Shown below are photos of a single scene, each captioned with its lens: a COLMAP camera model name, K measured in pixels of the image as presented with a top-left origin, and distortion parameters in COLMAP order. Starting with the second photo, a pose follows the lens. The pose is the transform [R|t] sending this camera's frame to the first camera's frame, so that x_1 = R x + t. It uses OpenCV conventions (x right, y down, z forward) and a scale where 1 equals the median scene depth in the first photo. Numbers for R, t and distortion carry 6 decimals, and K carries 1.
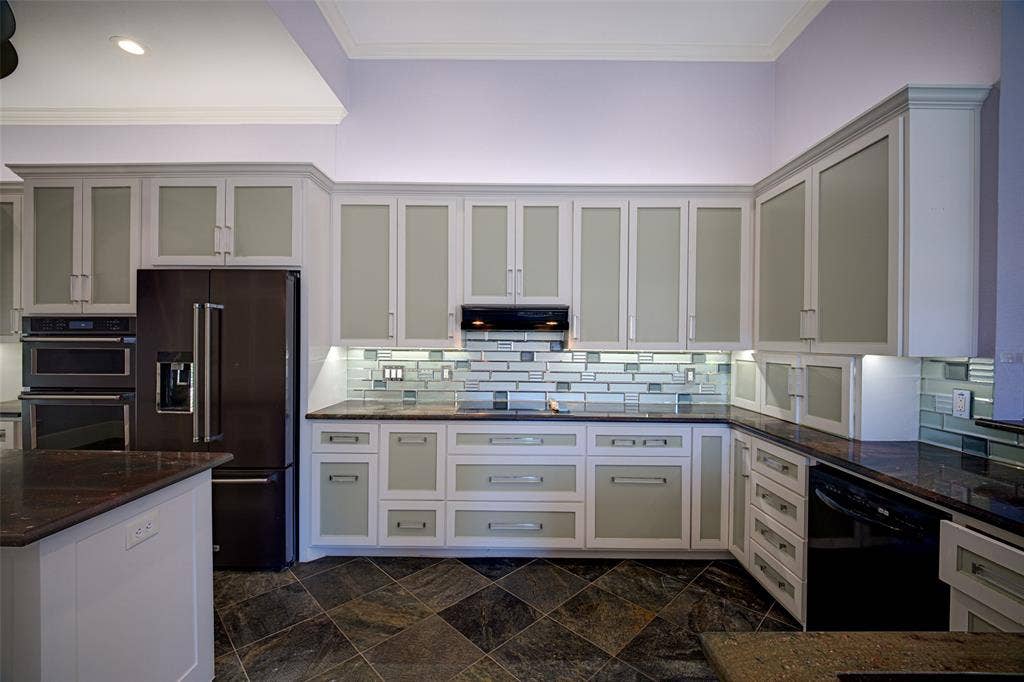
lens RADIAL K [[421.8, 0, 514.5], [0, 421.8, 342.2], [0, 0, 1]] dist [0.018924, -0.019798]
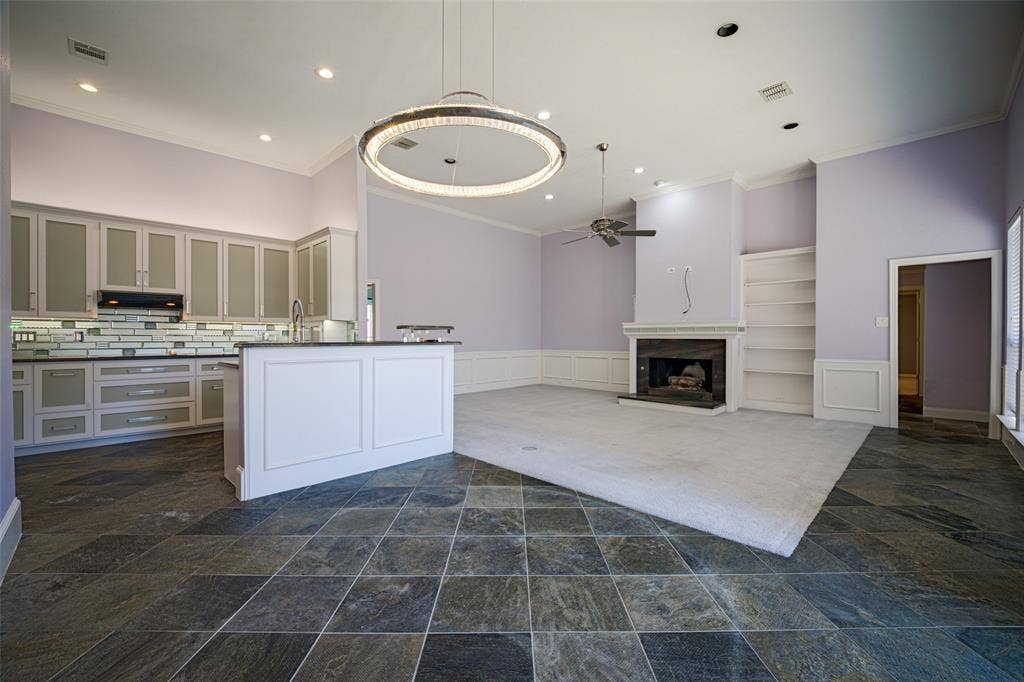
lens RADIAL K [[428.4, 0, 514.0], [0, 428.4, 338.7], [0, 0, 1]] dist [-0.015179, -0.000177]
pose [[0.701927, -0.011627, 0.712154, -0.159364], [0.011952, 0.999918, 0.004545, 0.101156], [-0.712149, 0.005321, 0.702009, -1.181495]]
